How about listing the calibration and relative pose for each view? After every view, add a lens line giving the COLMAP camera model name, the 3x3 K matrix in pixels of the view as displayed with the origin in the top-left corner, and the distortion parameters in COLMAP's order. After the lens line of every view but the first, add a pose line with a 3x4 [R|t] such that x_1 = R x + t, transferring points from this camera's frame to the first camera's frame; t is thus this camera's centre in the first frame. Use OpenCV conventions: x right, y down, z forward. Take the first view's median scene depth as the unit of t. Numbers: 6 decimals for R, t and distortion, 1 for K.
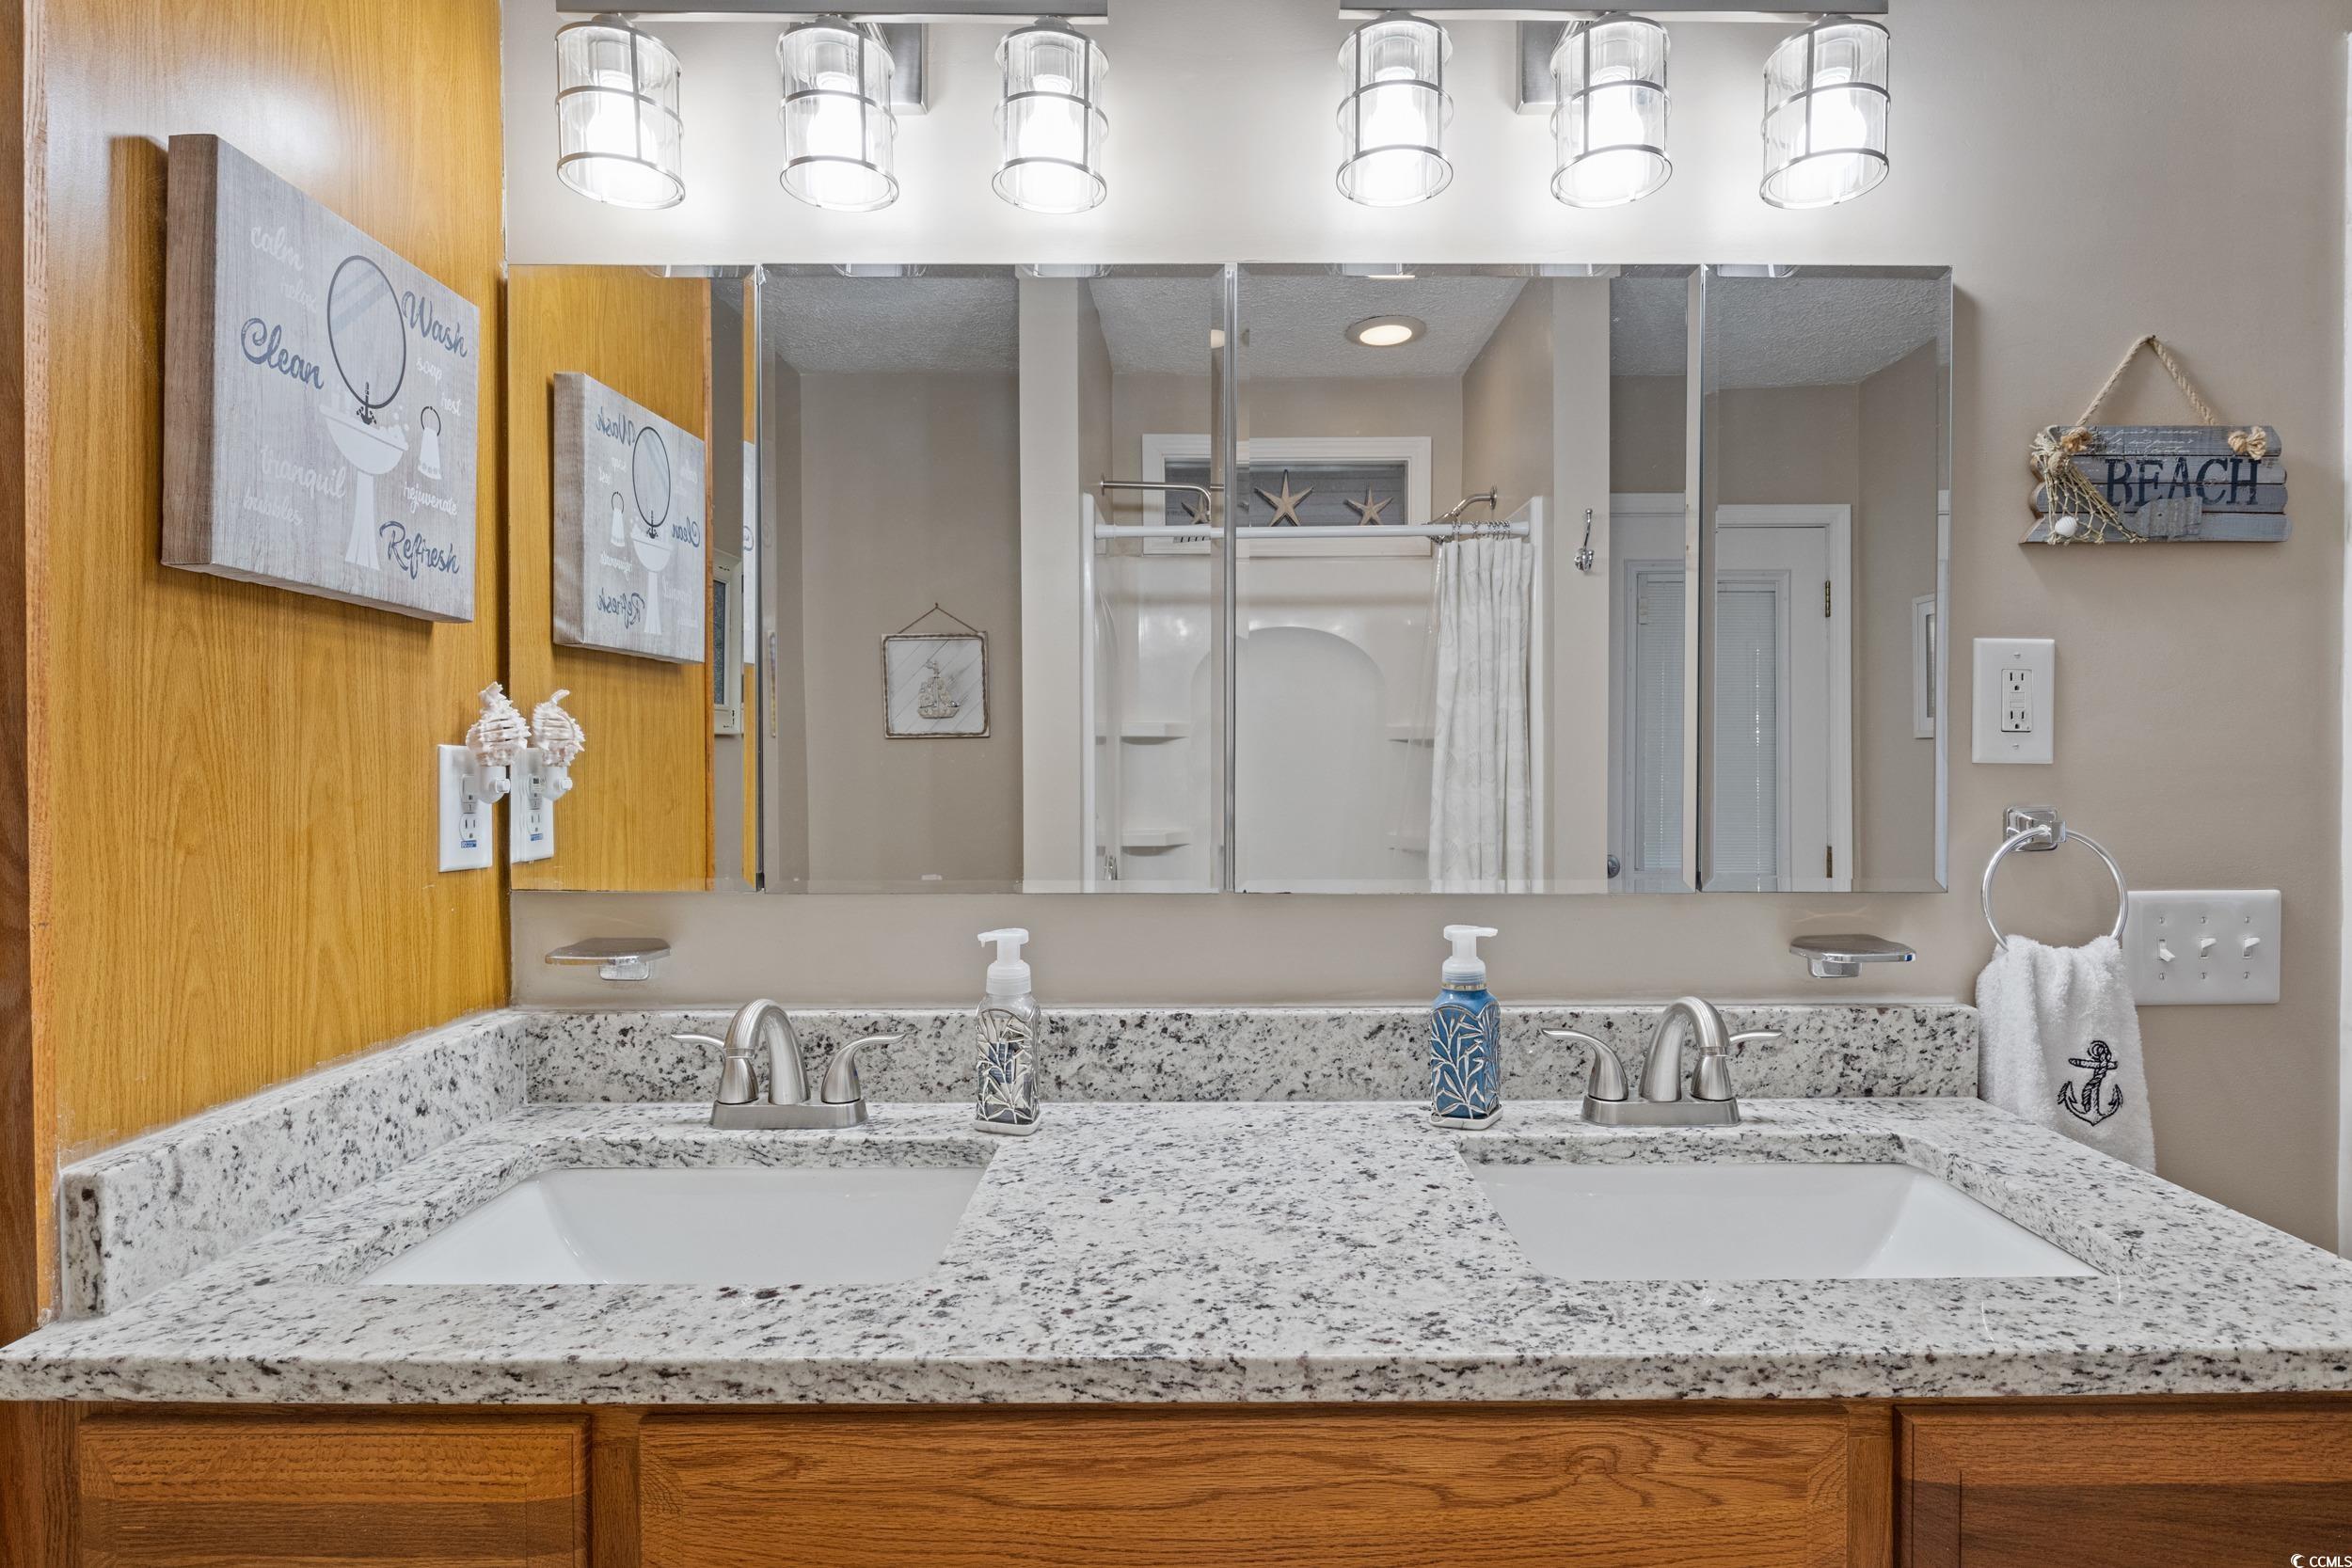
lens RADIAL K [[1200.1, 0, 1176.1], [0, 1200.1, 773.9], [0, 0, 1]] dist [-0.005171, -0.001101]
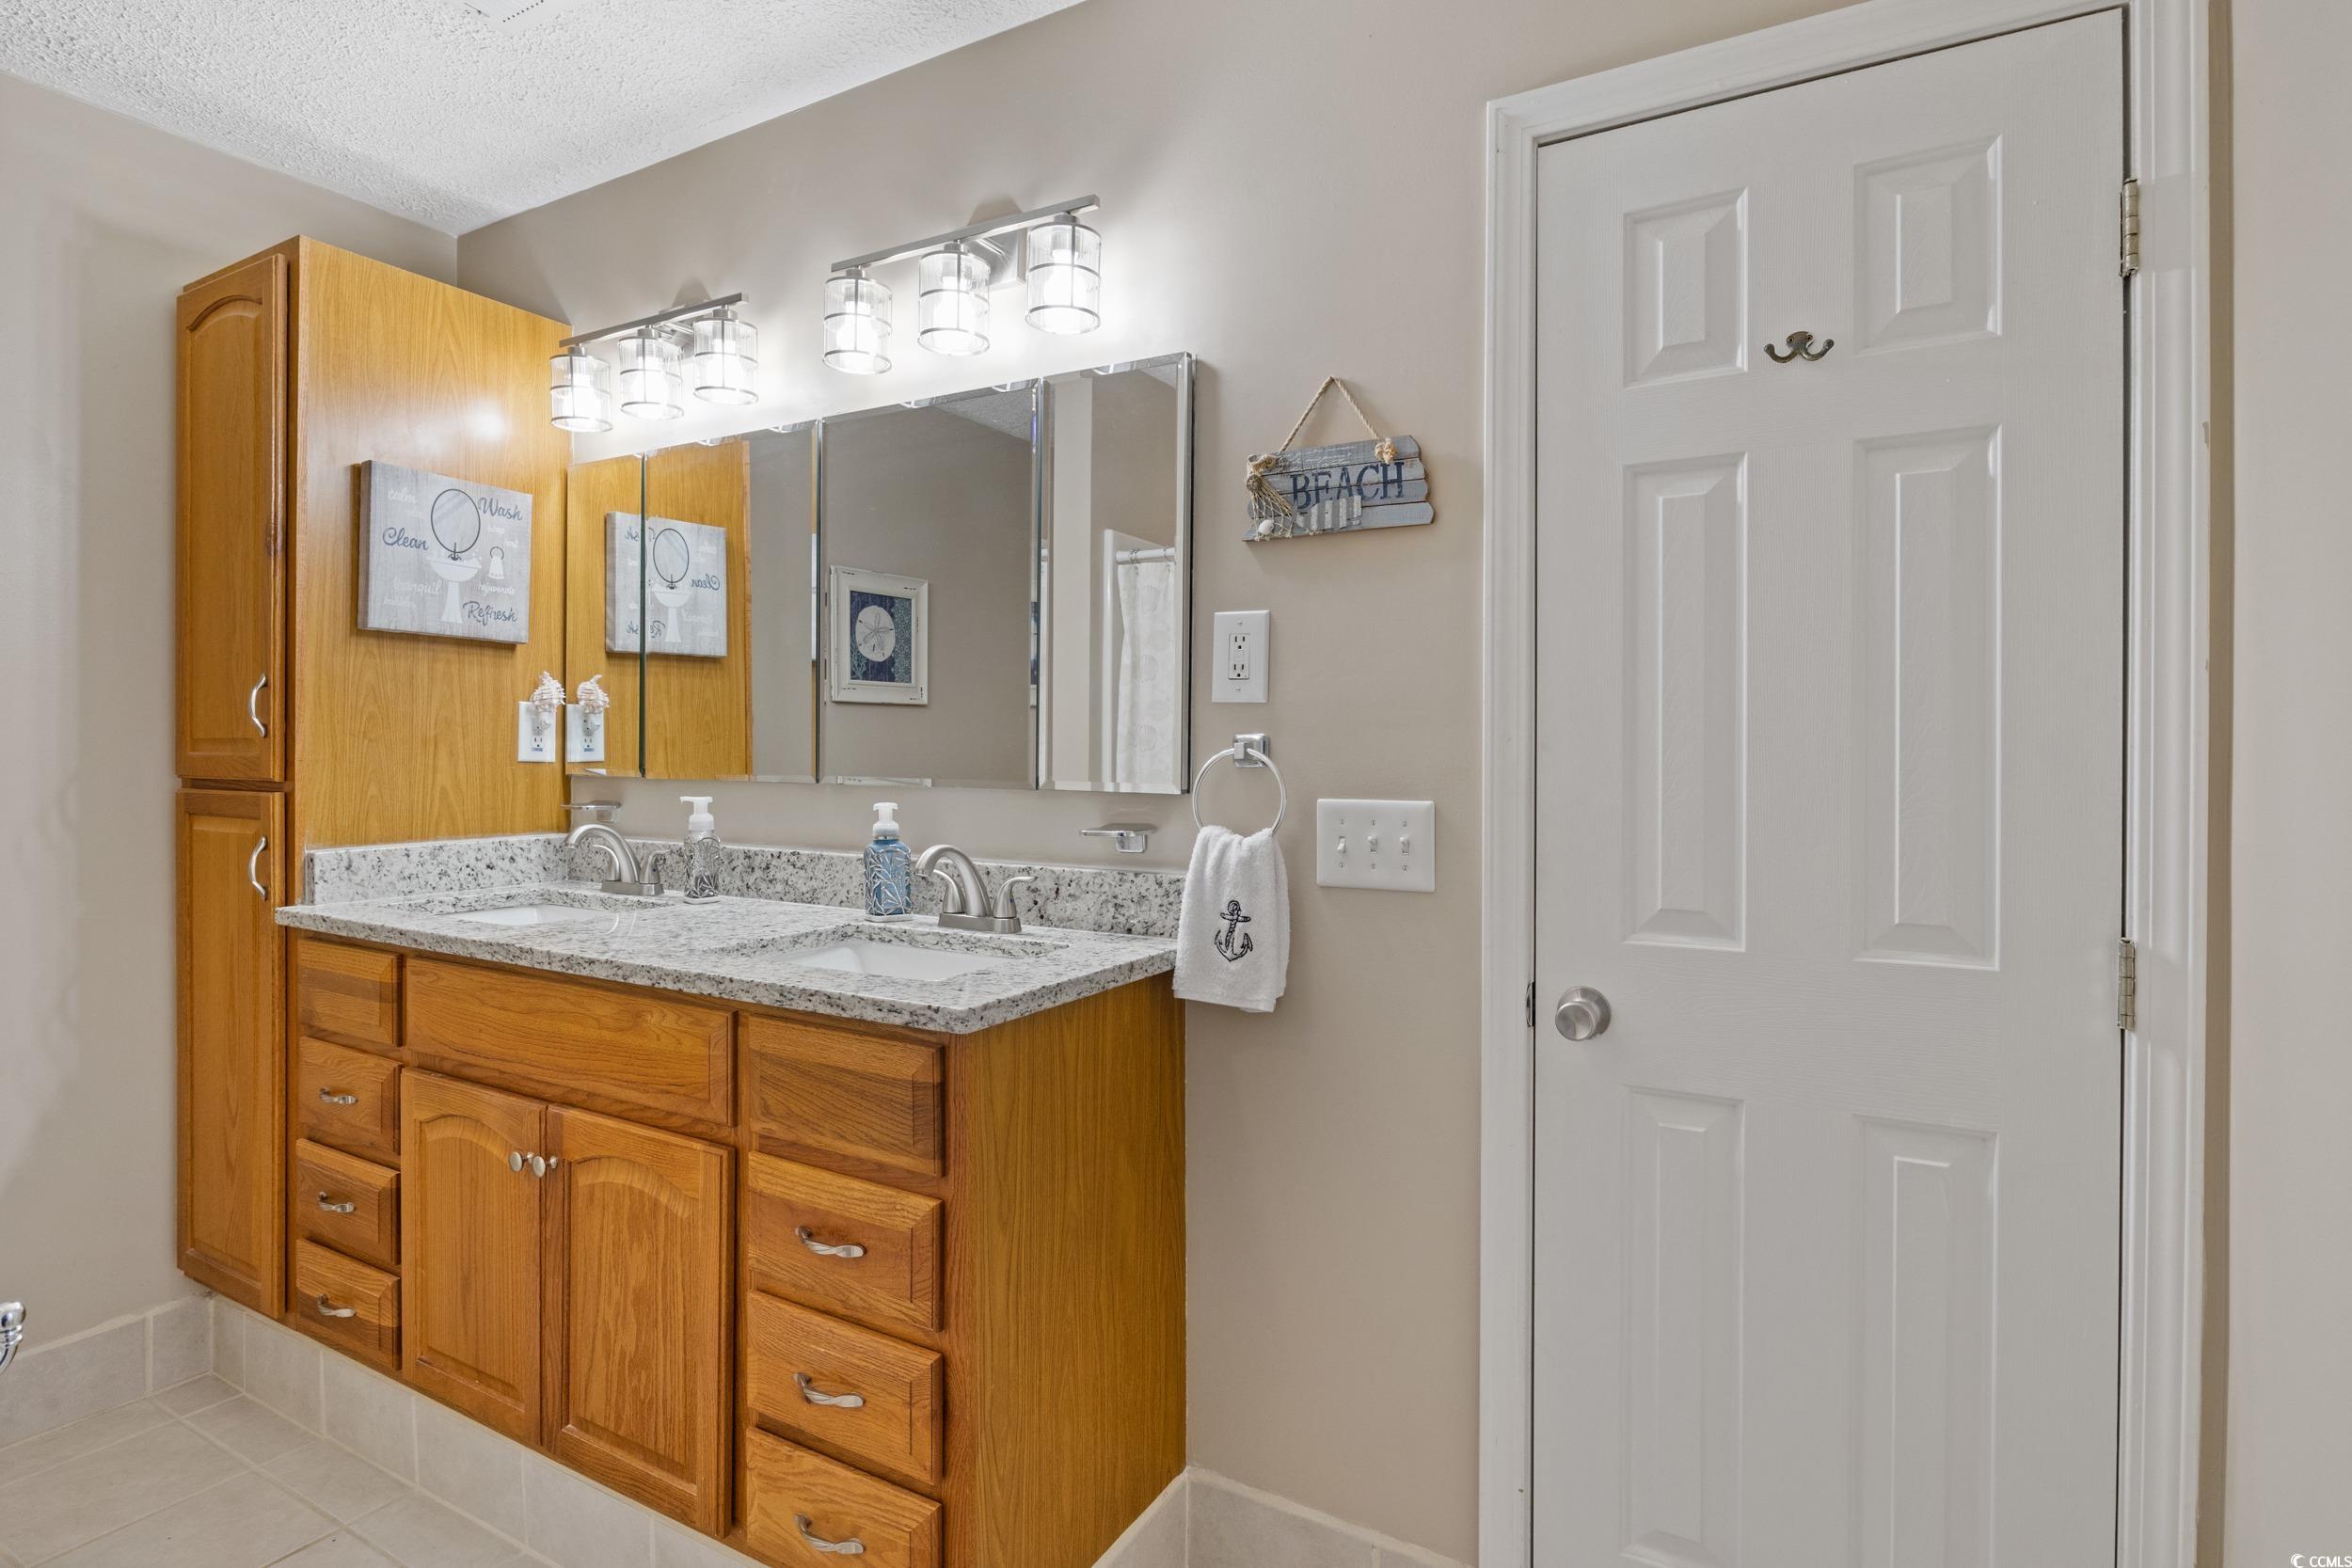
lens RADIAL K [[1200.1, 0, 1140.8], [0, 1200.1, 749.8], [0, 0, 1]] dist [-0.005171, -0.001101]
pose [[0.857129, 0.008286, -0.515036, 1.446497], [-0.013103, 0.999898, -0.005718, 0.059982], [0.514936, 0.011650, 0.857150, -0.258470]]
